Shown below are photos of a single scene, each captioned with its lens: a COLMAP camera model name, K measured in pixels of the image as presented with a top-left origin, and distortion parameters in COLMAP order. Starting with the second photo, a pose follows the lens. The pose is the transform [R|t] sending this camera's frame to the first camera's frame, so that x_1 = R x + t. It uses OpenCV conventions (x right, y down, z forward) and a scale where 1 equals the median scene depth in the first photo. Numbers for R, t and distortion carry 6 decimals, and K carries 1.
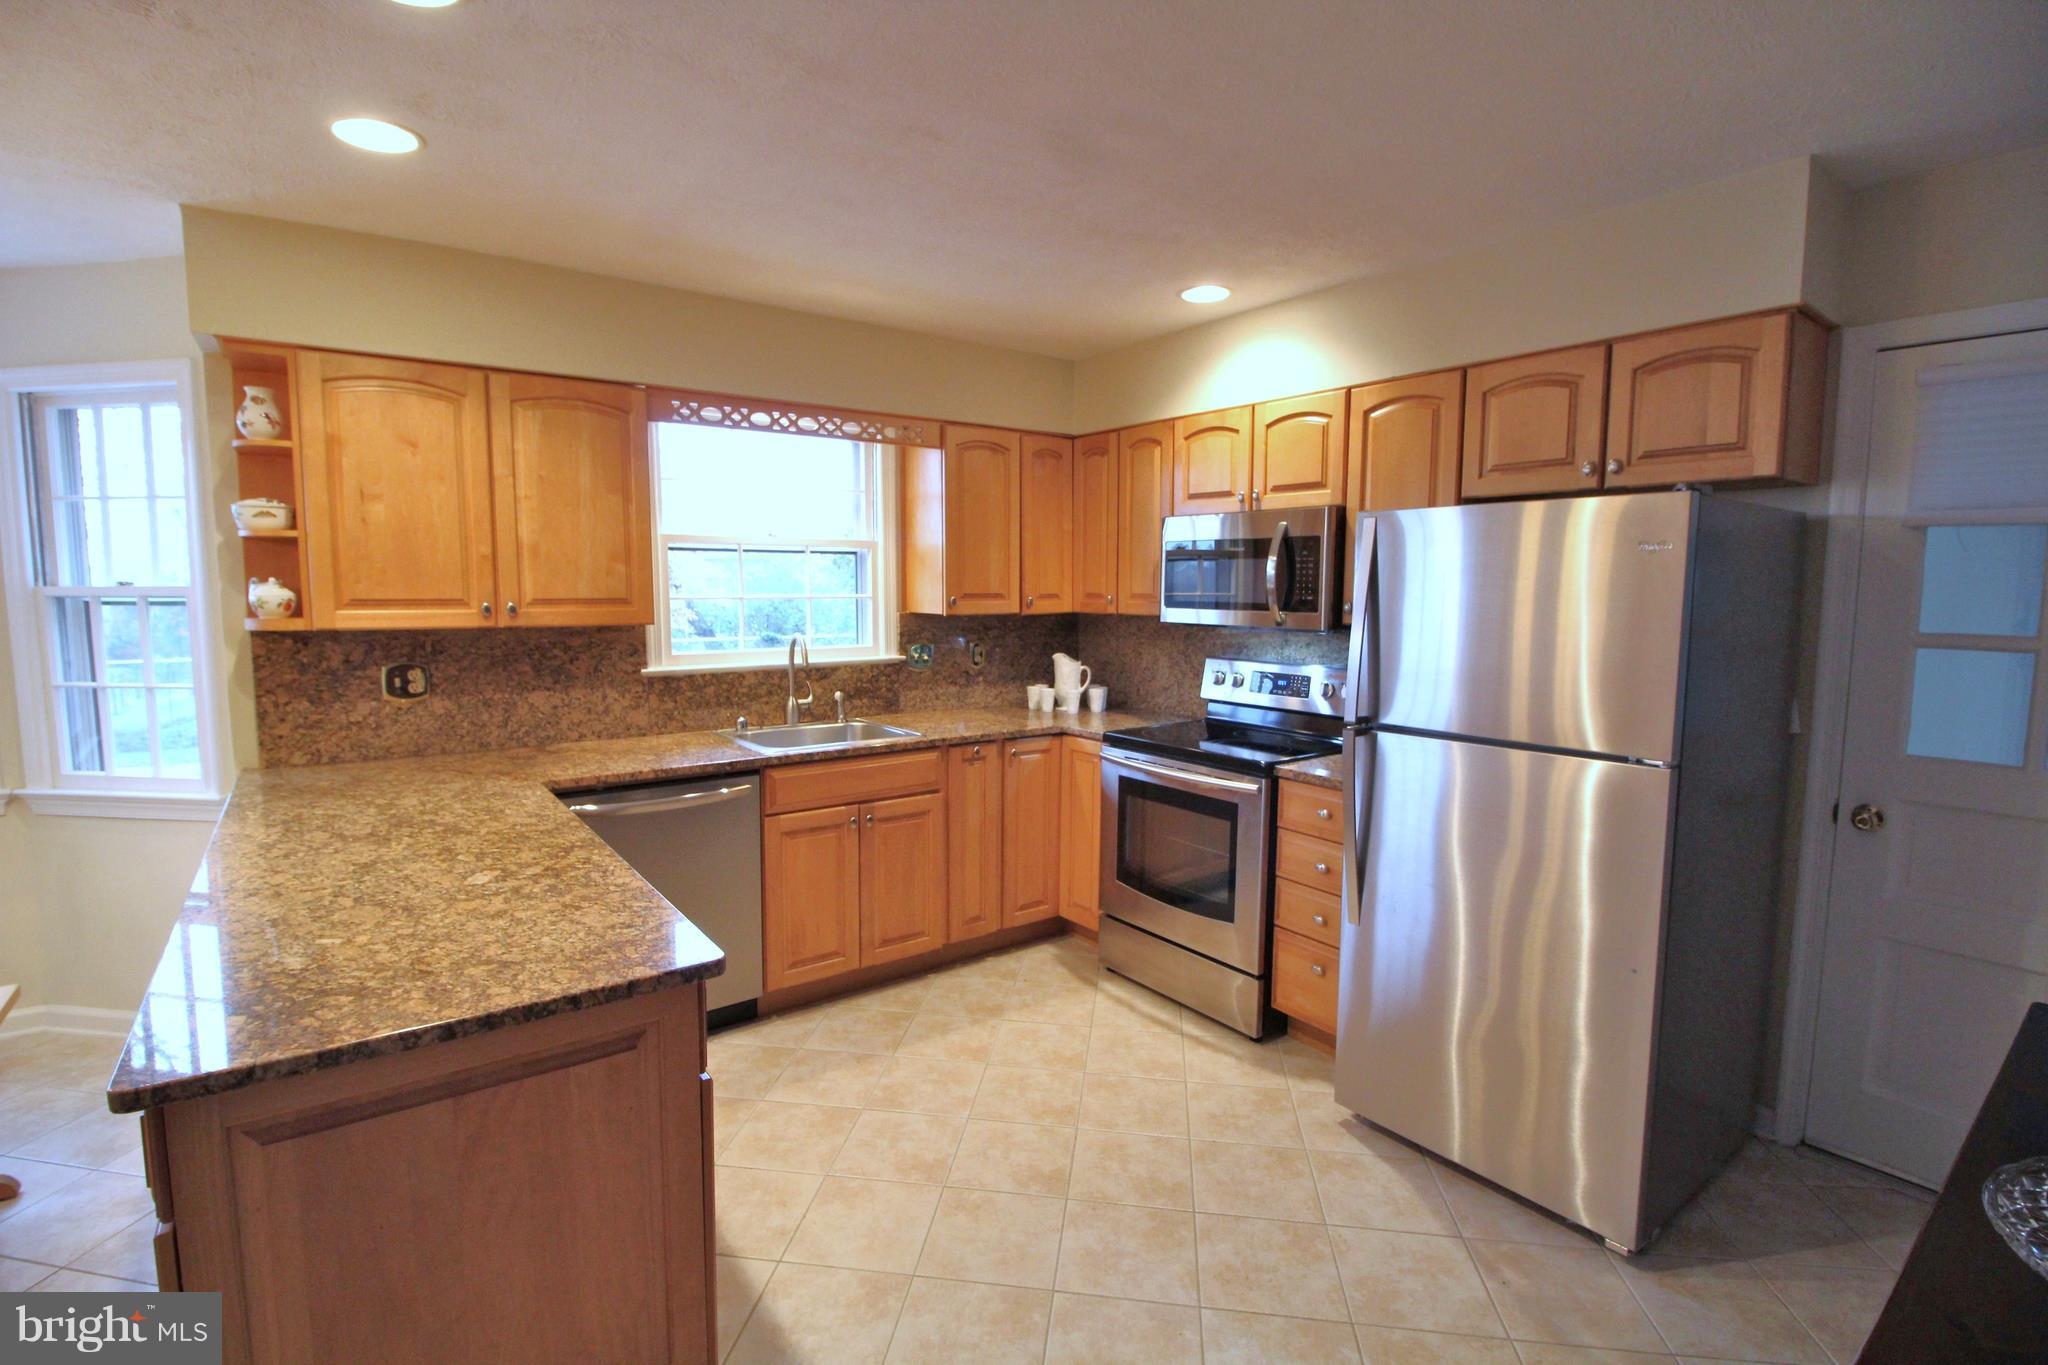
lens RADIAL K [[951.4, 0, 1012.4], [0, 951.4, 678.7], [0, 0, 1]] dist [0.000478, -0.019120]
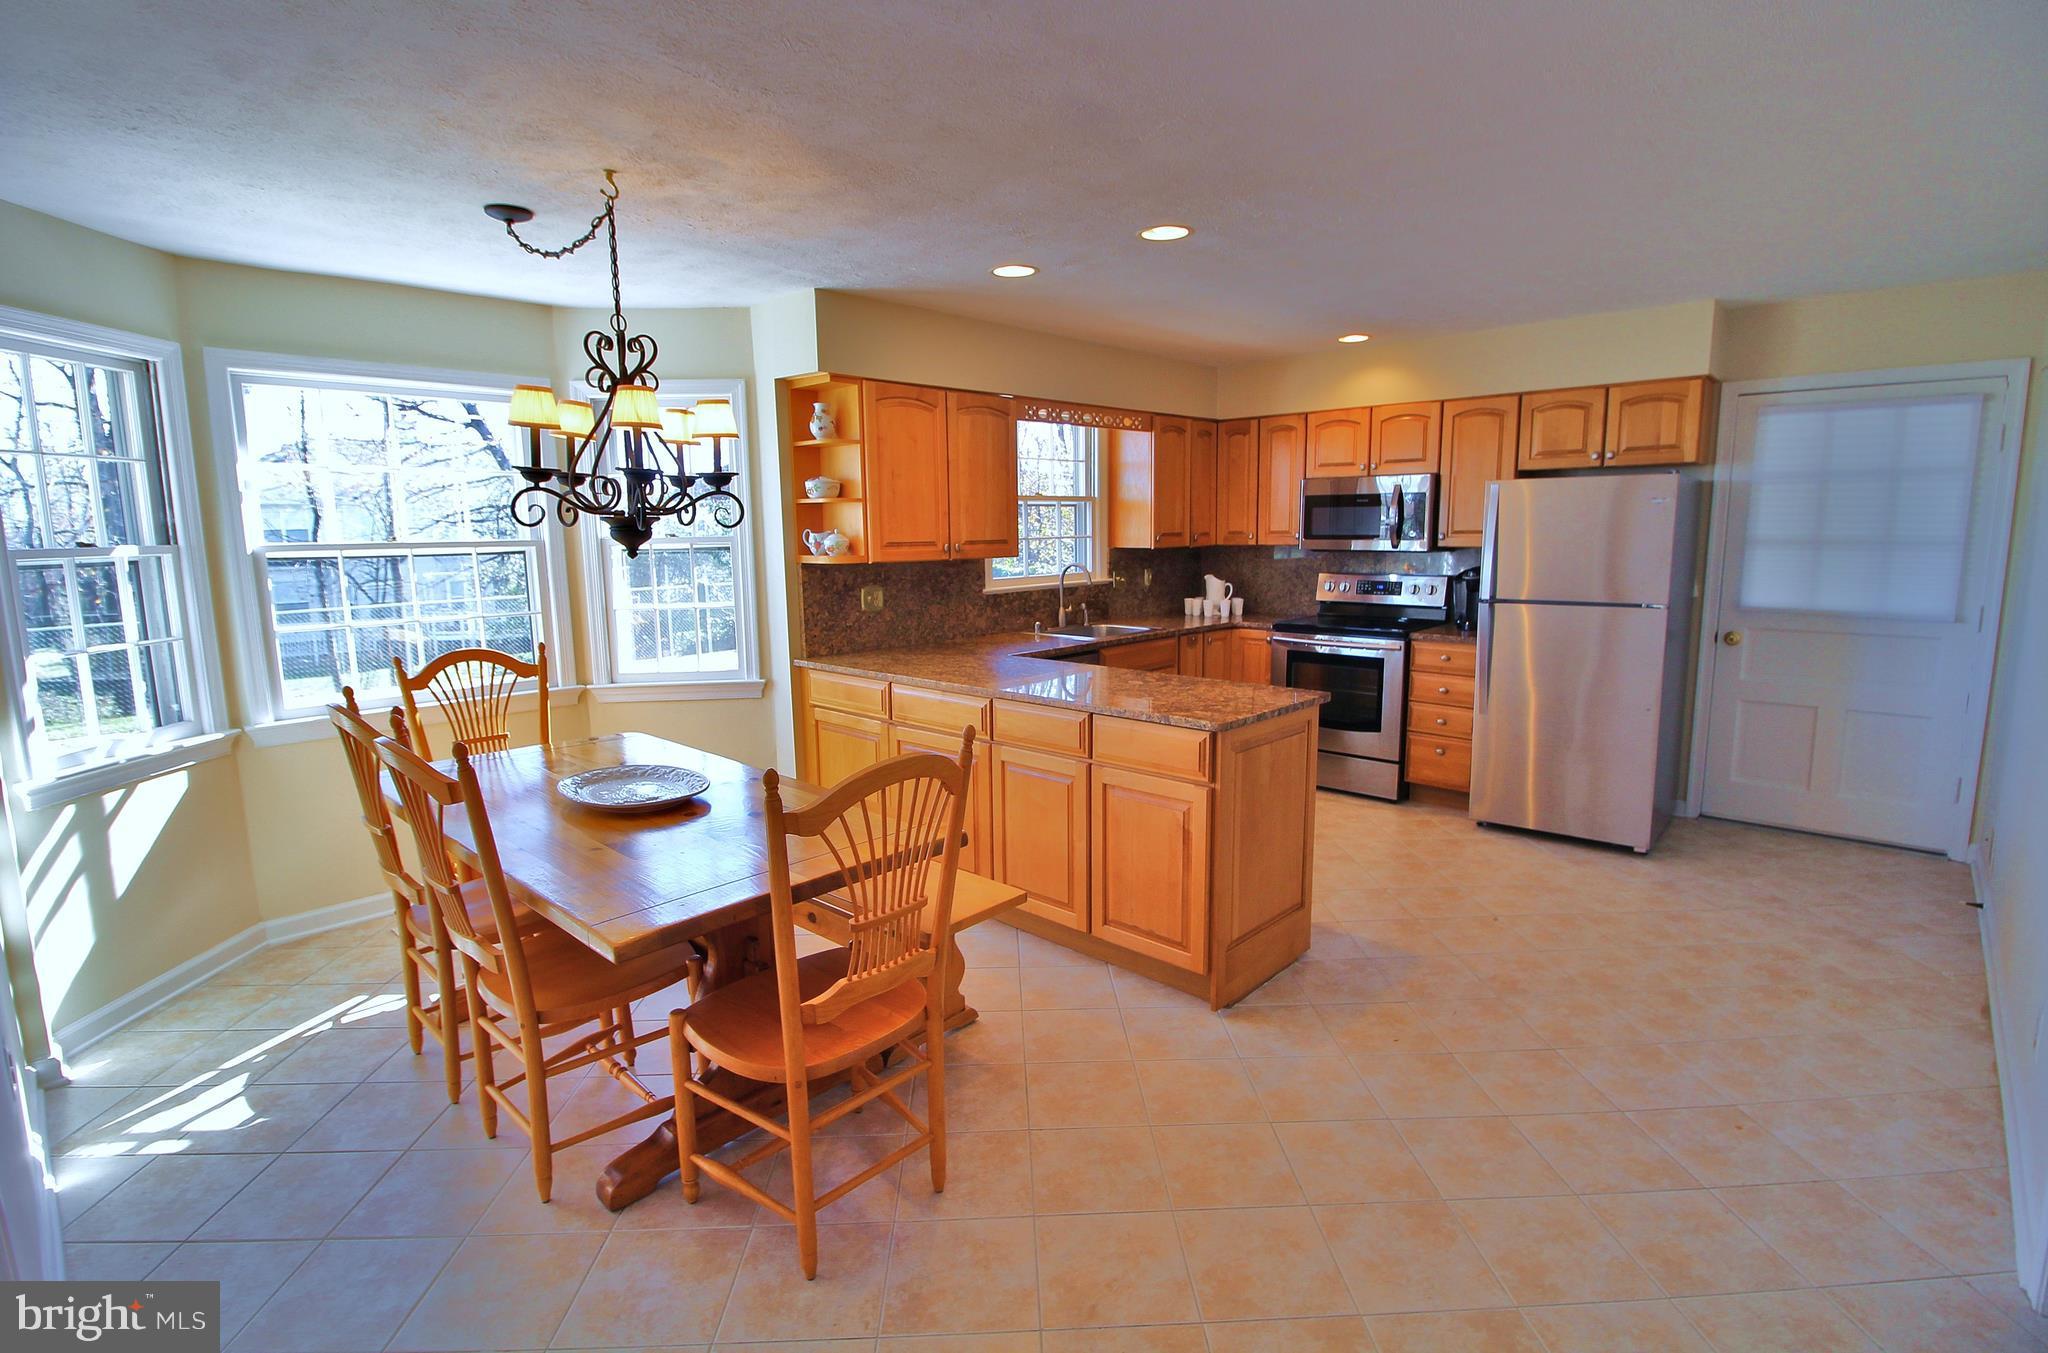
lens RADIAL K [[962.3, 0, 1024.0], [0, 962.3, 676.5], [0, 0, 1]] dist [-0.025615, -0.000059]
pose [[0.984497, -0.045721, 0.169336, -0.640935], [0.036871, 0.997803, 0.055044, 0.048609], [-0.171481, -0.047947, 0.984020, -0.504794]]
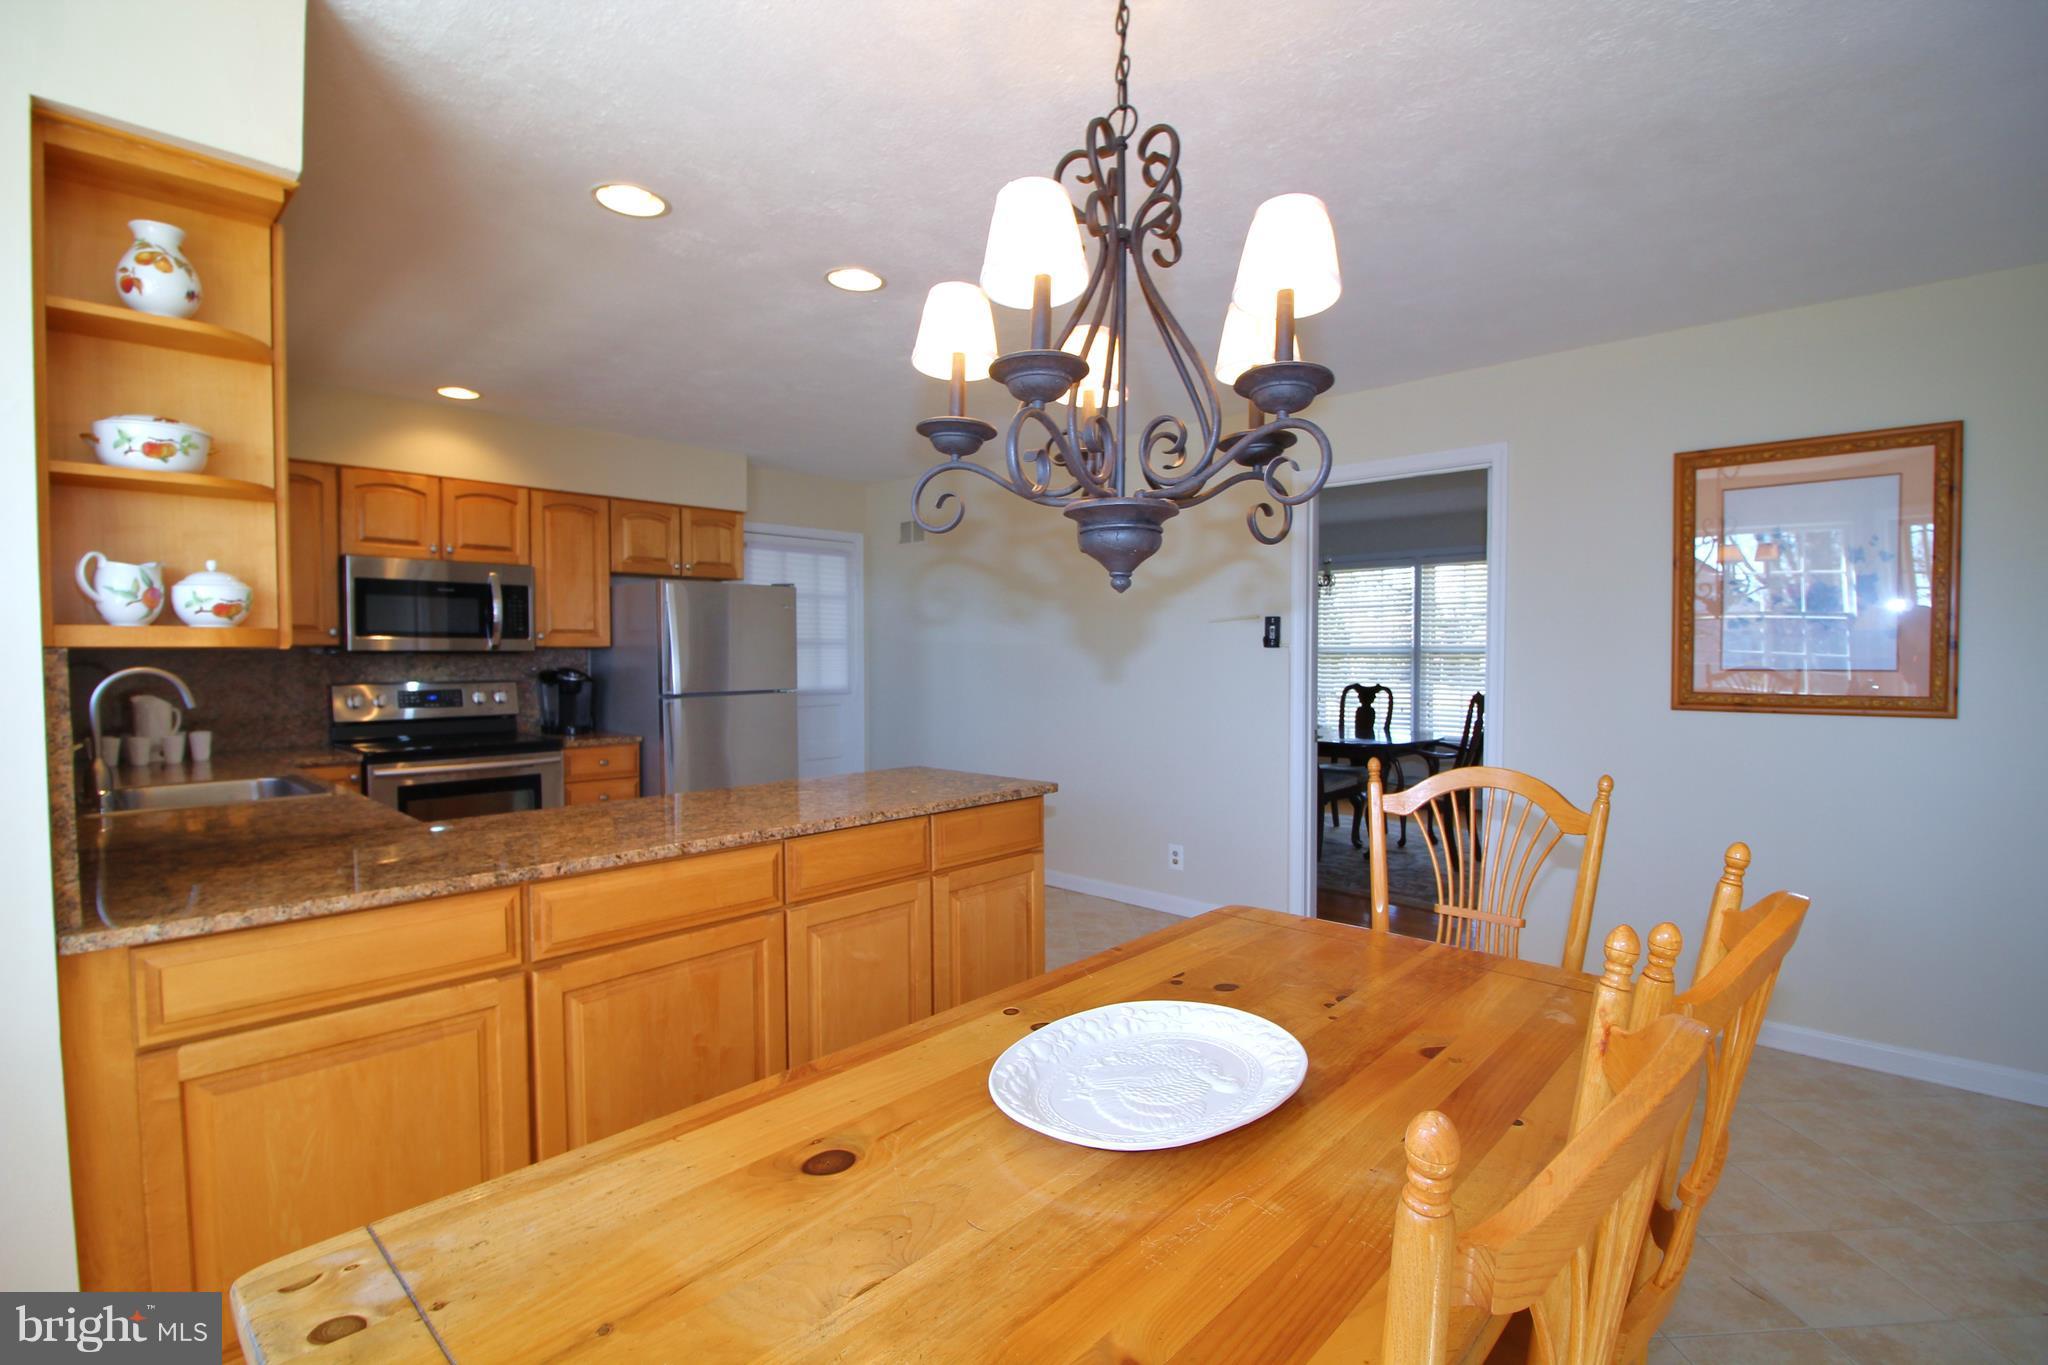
lens RADIAL K [[951.4, 0, 1012.4], [0, 951.4, 678.7], [0, 0, 1]] dist [0.000478, -0.019120]
pose [[-0.184512, -0.035572, 0.982186, -1.239046], [0.097777, 0.993723, 0.054358, -0.015754], [-0.977954, 0.106065, -0.179875, 0.549228]]
